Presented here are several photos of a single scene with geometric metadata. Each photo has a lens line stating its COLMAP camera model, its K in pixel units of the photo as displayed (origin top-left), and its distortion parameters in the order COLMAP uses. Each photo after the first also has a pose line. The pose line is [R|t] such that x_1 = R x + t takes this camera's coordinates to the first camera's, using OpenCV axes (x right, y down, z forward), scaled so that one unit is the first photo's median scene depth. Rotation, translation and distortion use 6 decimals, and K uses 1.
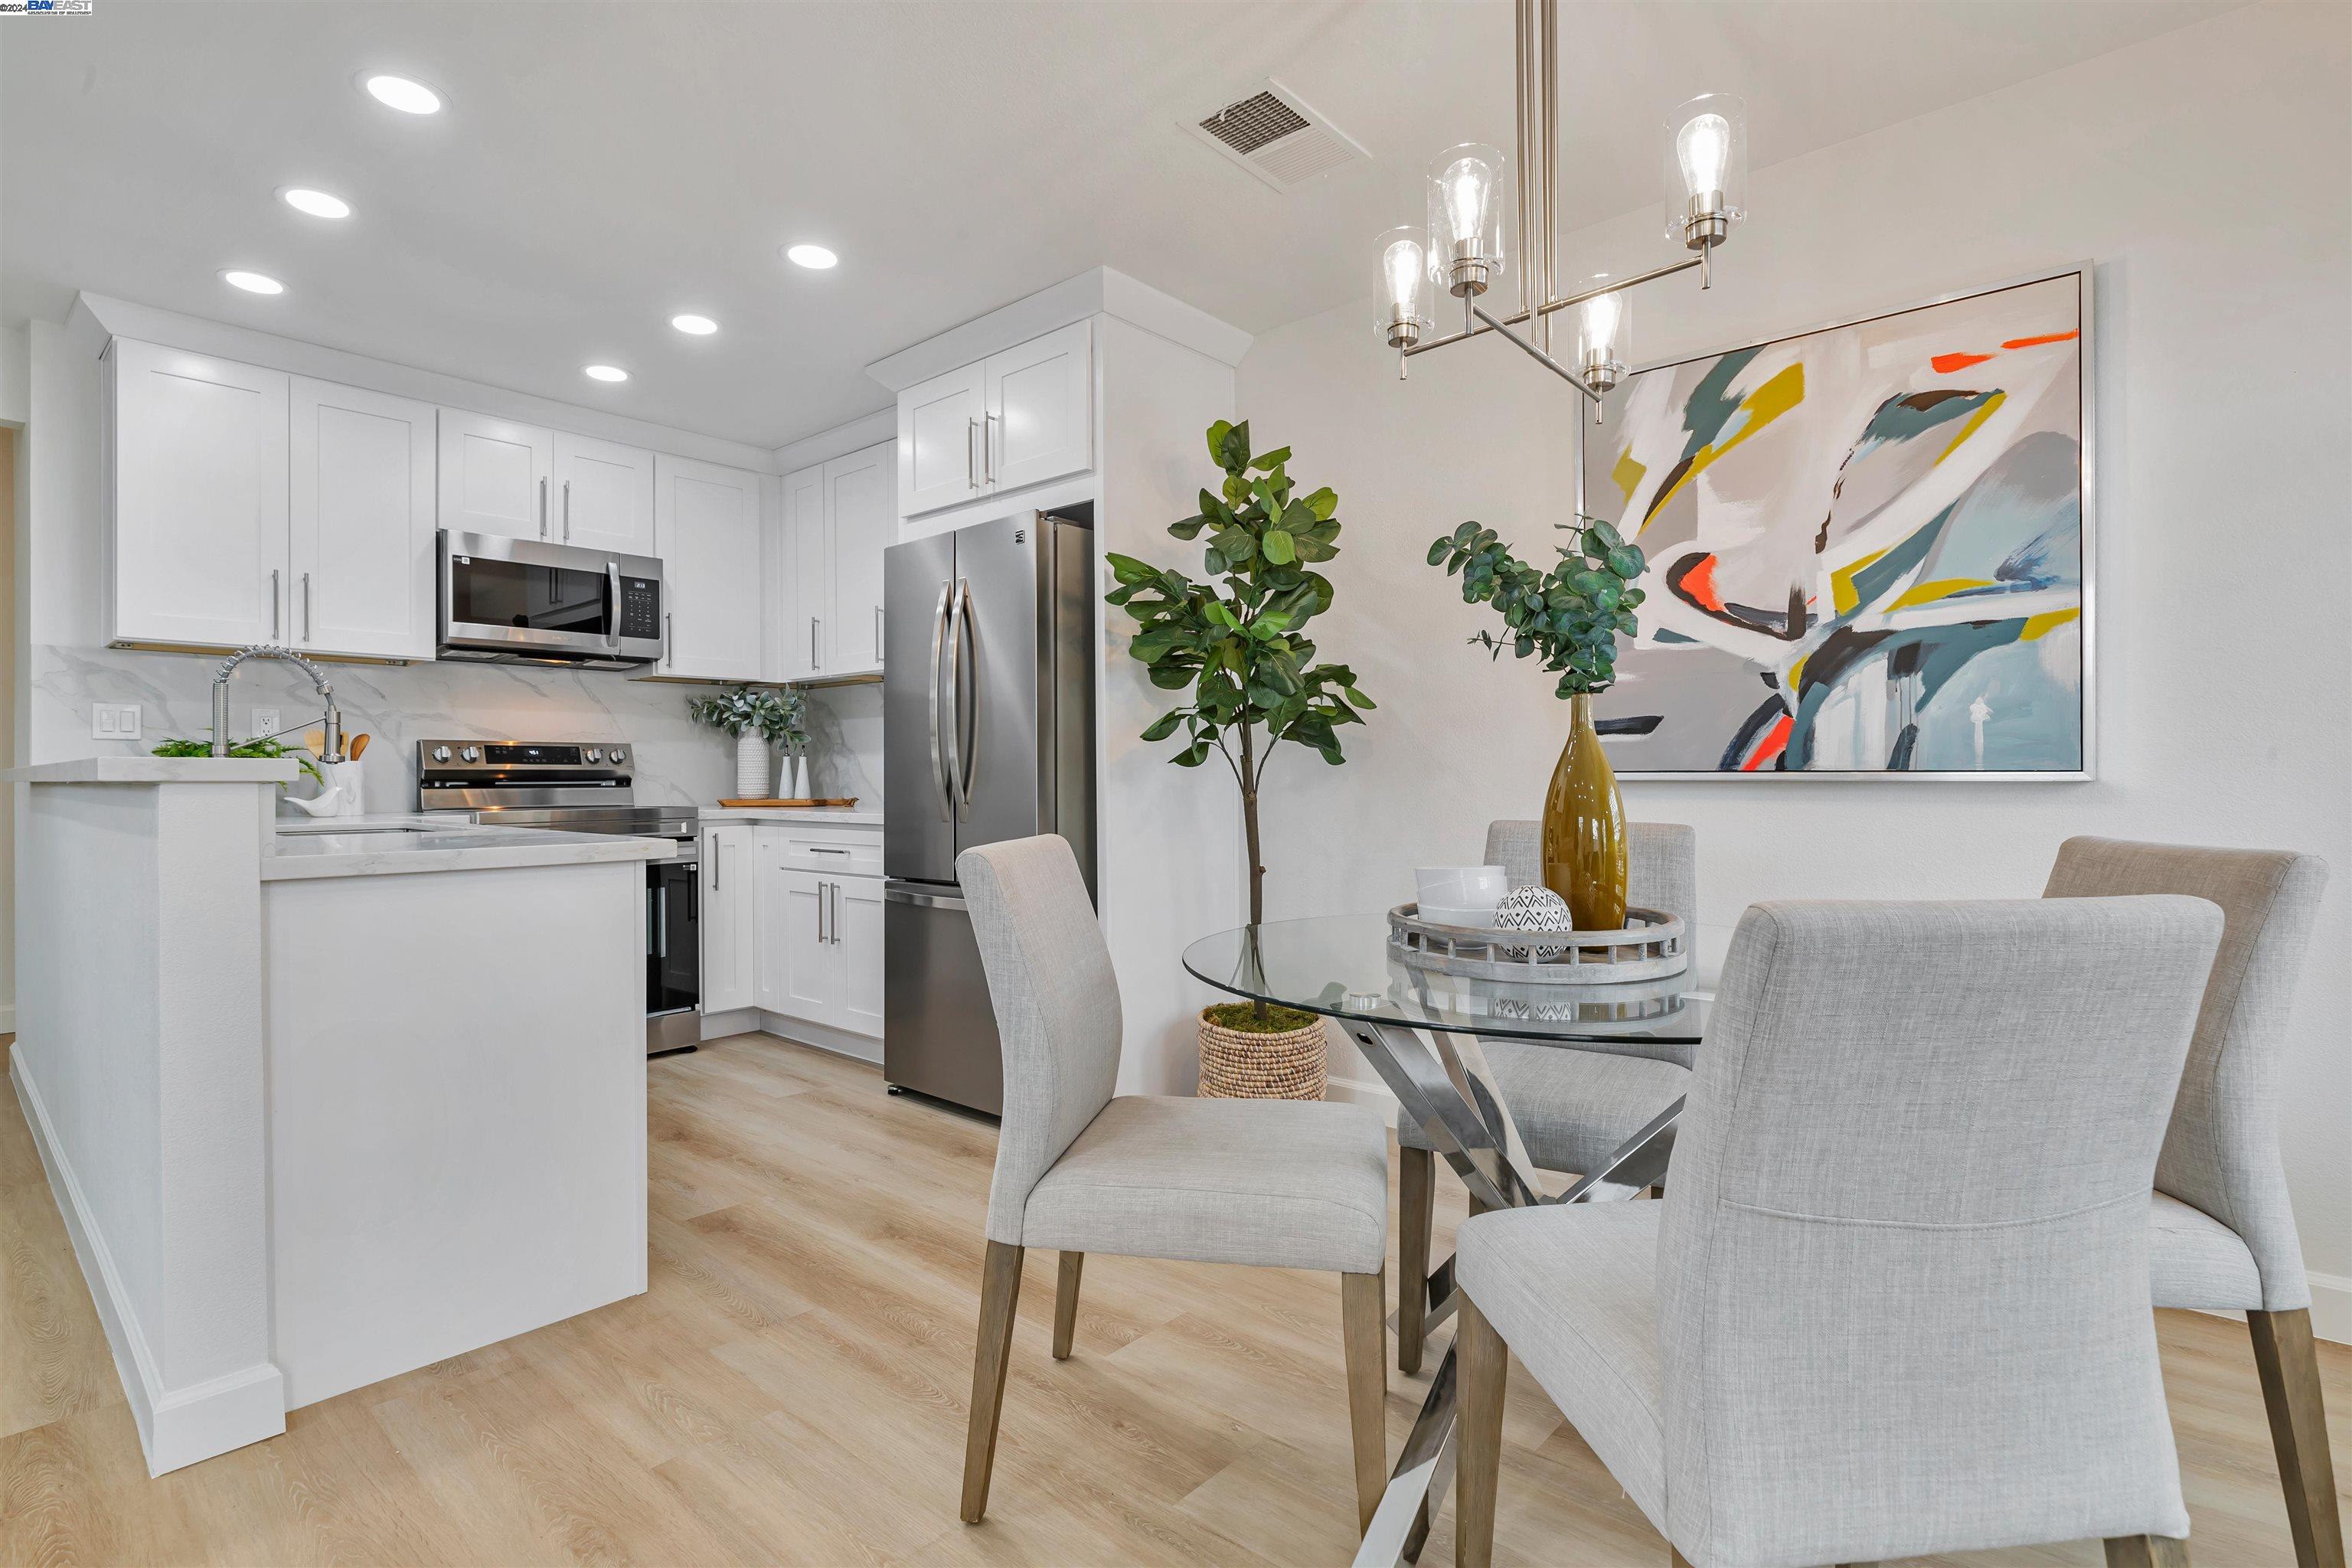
lens RADIAL K [[1138.6, 0, 1163.4], [0, 1138.6, 776.1], [0, 0, 1]] dist [-0.004055, 0.000086]
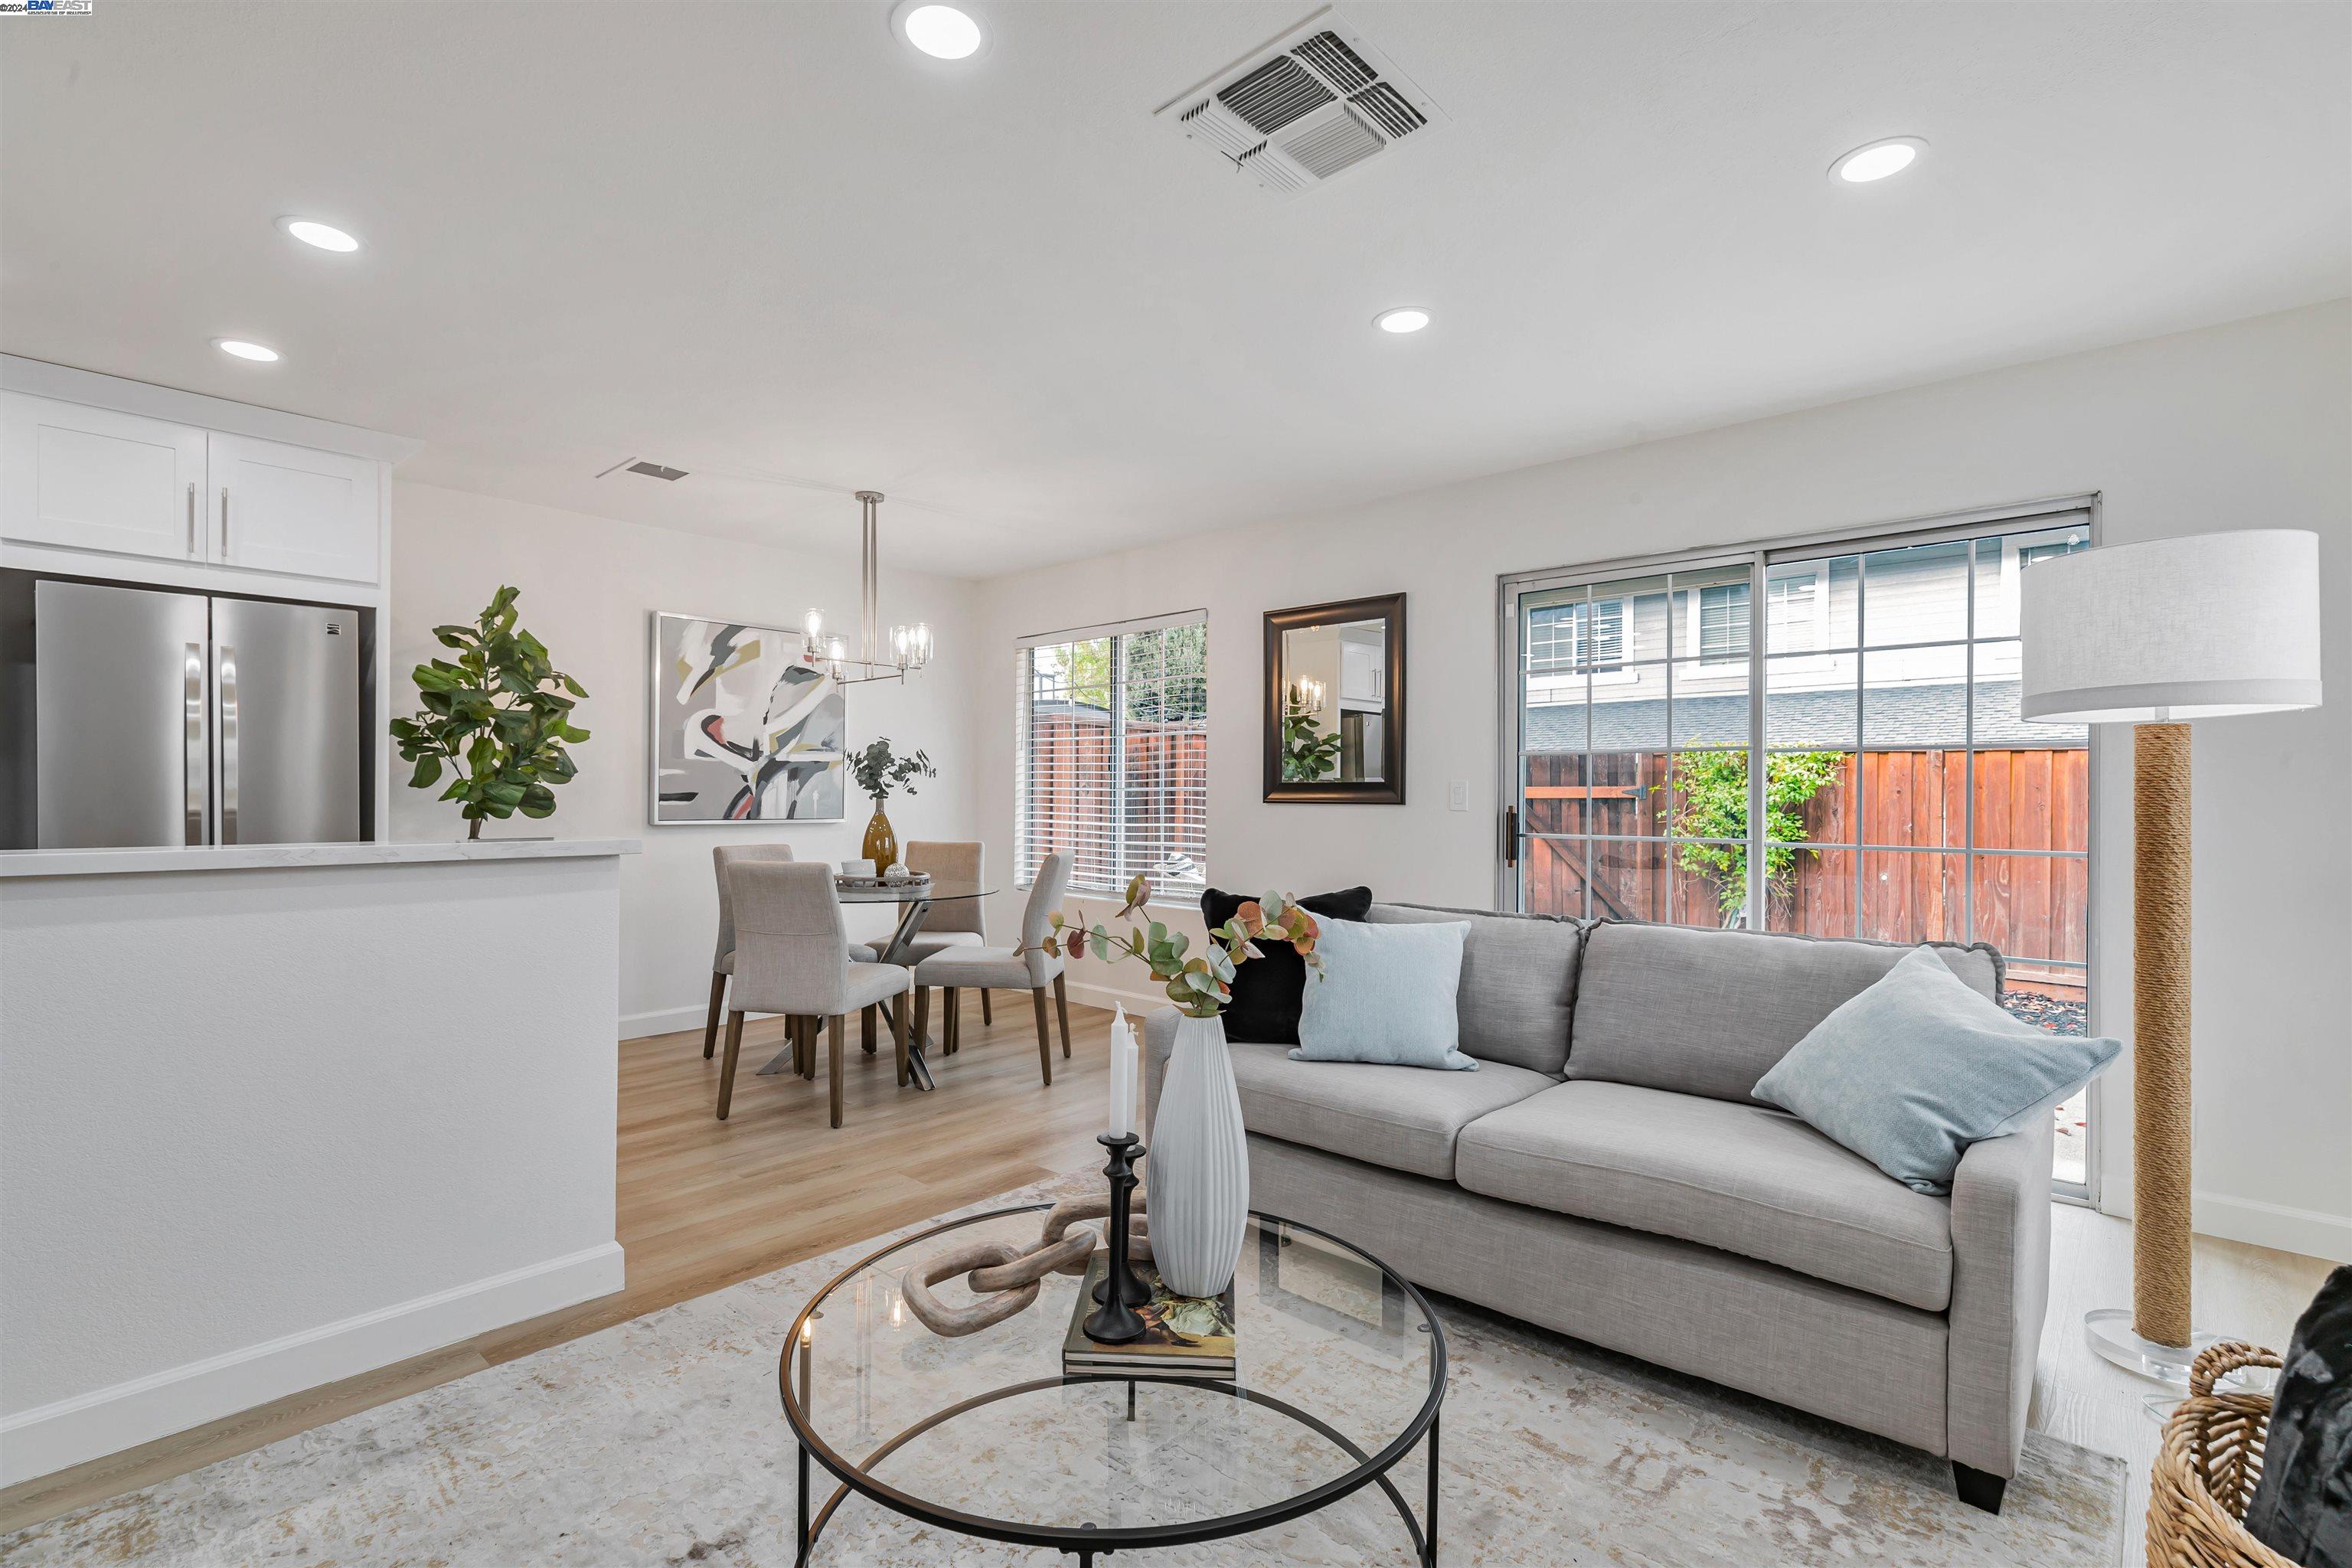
lens RADIAL K [[1071.4, 0, 1169.4], [0, 1071.4, 784.8], [0, 0, 1]] dist [0.002021, -0.000296]
pose [[0.018222, 0.014207, 0.999733, -1.131817], [-0.008176, 0.999868, -0.014060, -0.036109], [-0.999801, -0.007917, 0.018335, 0.098197]]
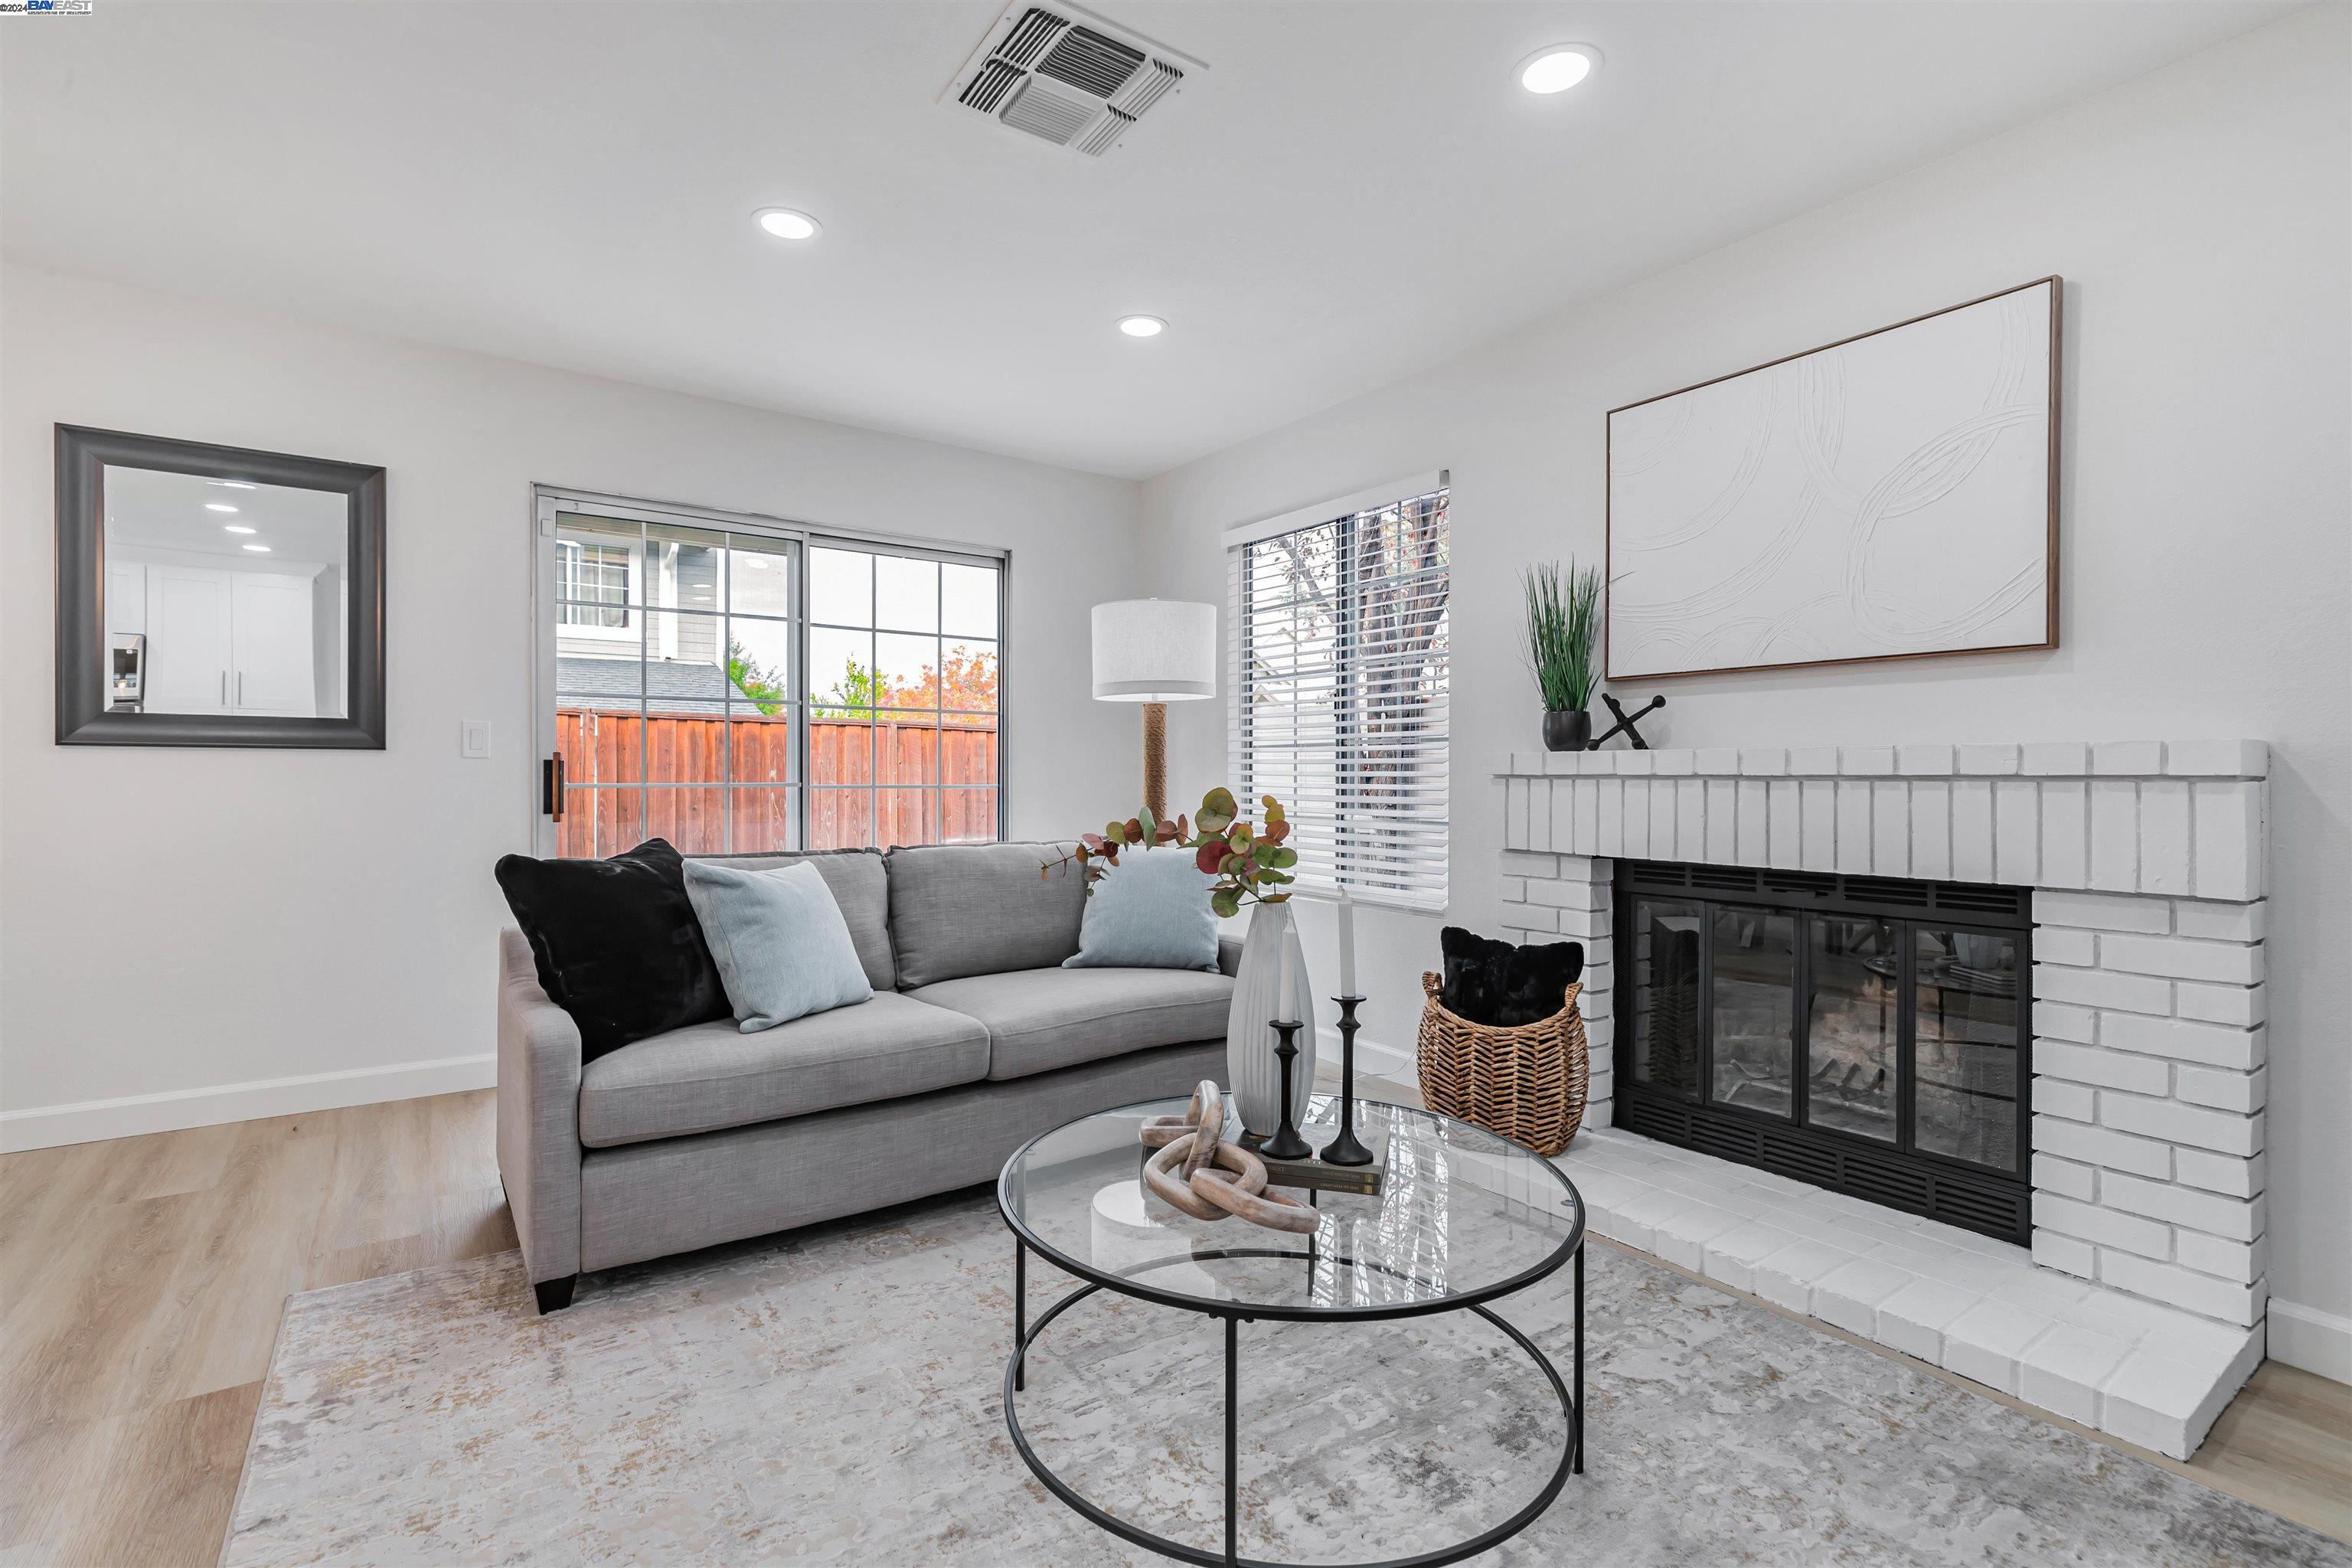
lens RADIAL K [[1071.4, 0, 1169.4], [0, 1071.4, 784.8], [0, 0, 1]] dist [0.002021, -0.000296]
pose [[-0.970280, -0.002108, 0.241977, -0.763107], [-0.000448, 0.999976, 0.006915, -0.007340], [-0.241986, 0.006601, -0.970257, 0.606413]]
